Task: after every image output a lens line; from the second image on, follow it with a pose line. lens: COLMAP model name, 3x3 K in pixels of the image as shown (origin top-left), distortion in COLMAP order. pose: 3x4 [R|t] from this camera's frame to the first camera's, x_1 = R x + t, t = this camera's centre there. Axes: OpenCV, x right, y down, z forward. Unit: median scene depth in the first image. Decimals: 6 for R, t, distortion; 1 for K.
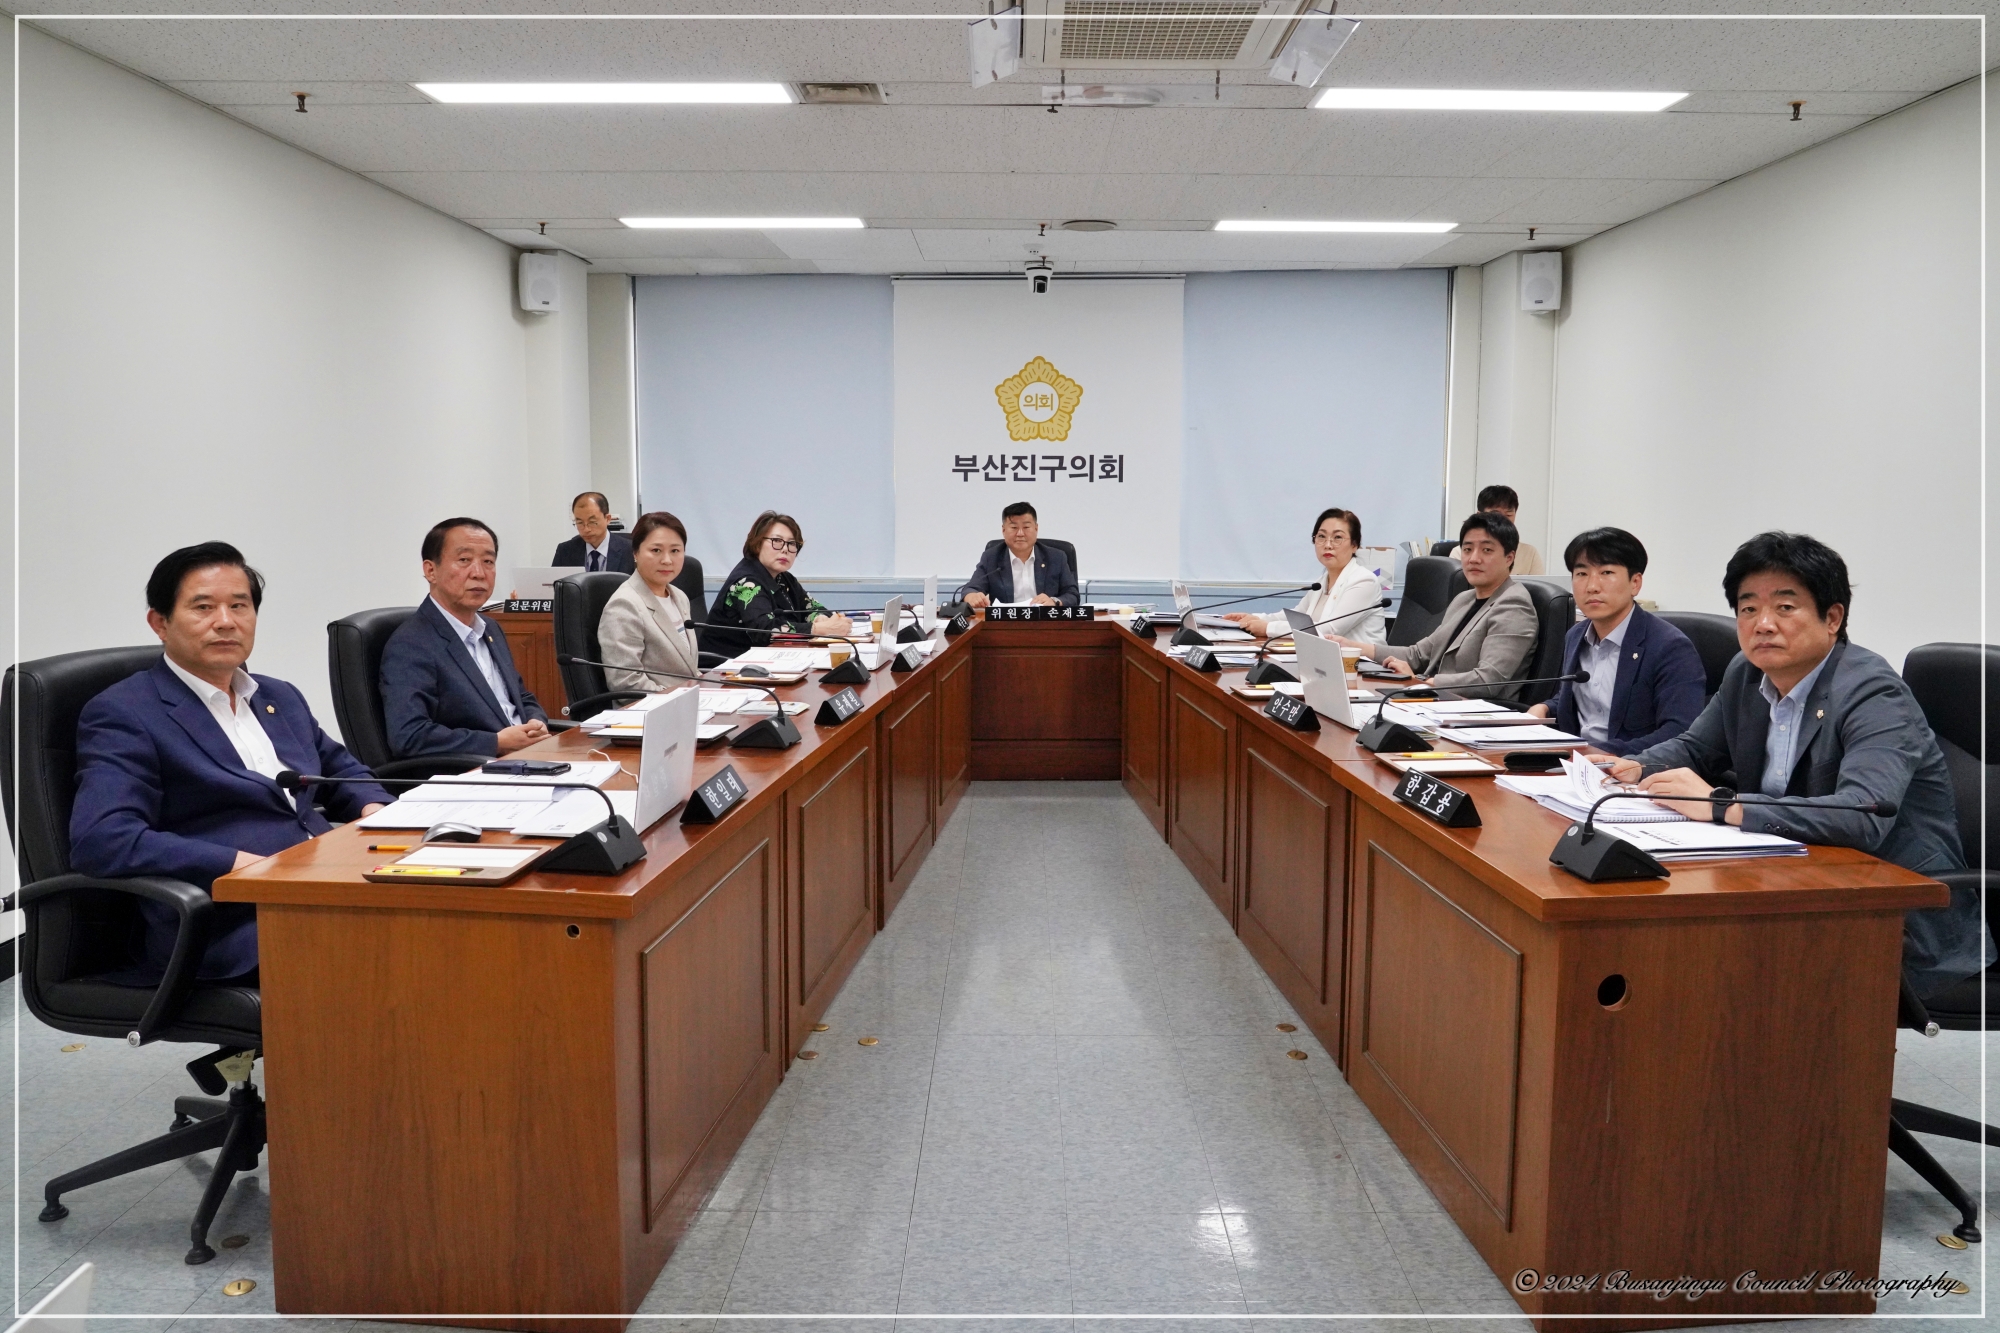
lens RADIAL K [[1433.0, 0, 1025.8], [0, 1433.0, 625.8], [0, 0, 1]] dist [-0.000562, -0.000345]
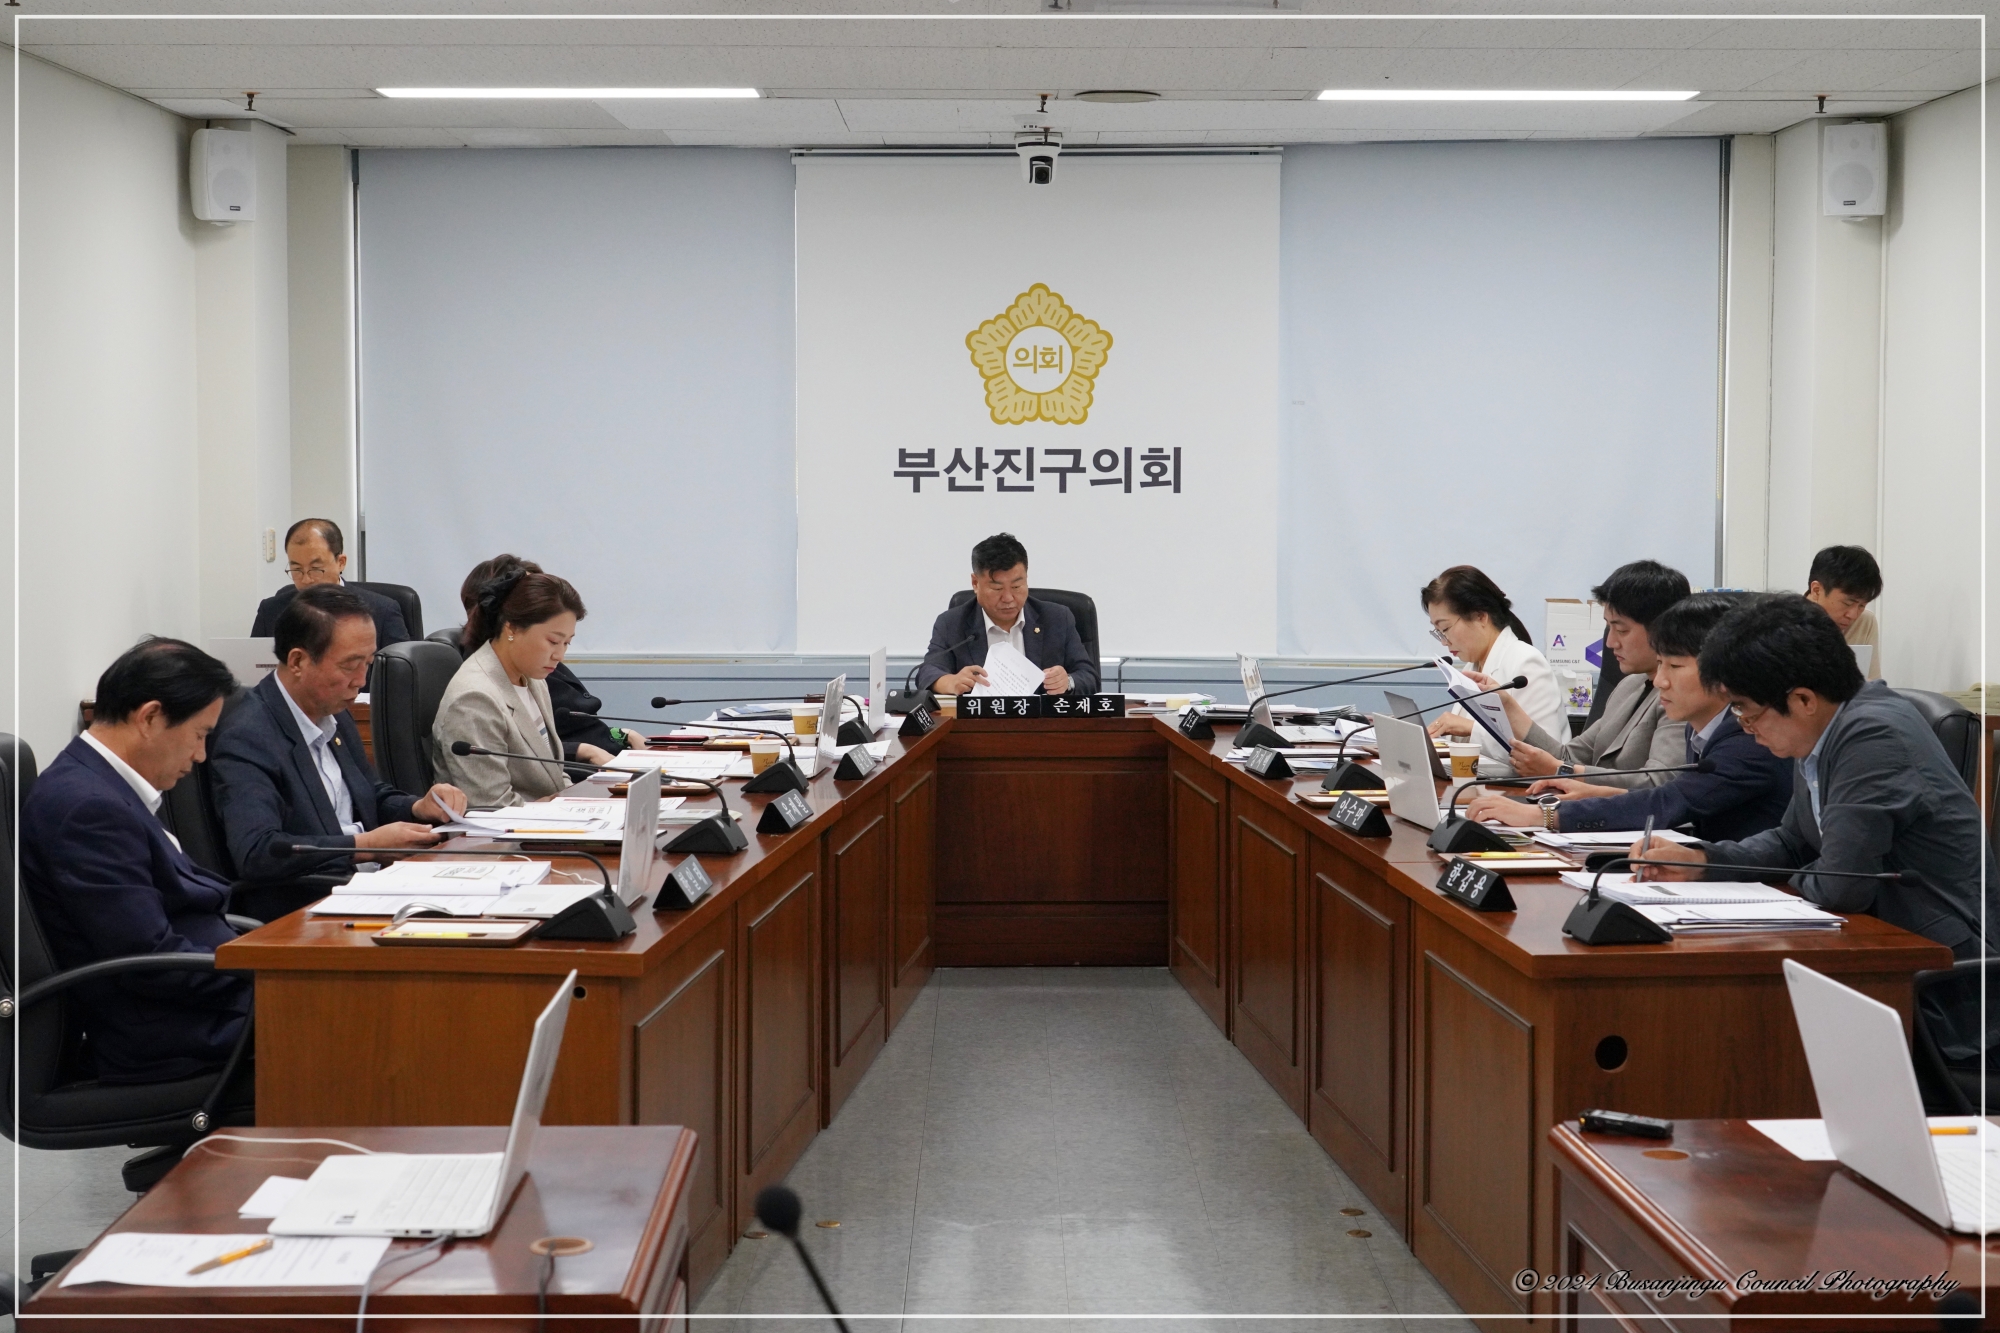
lens RADIAL K [[2948.6, 0, 1000.0], [0, 2948.6, 666.5], [0, 0, 1]] dist [-0.014392, -0.029595]
pose [[0.999983, -0.003153, -0.004885, -0.002823], [0.002999, 0.999509, -0.031205, 0.018179], [0.004981, 0.031190, 0.999501, -0.409654]]
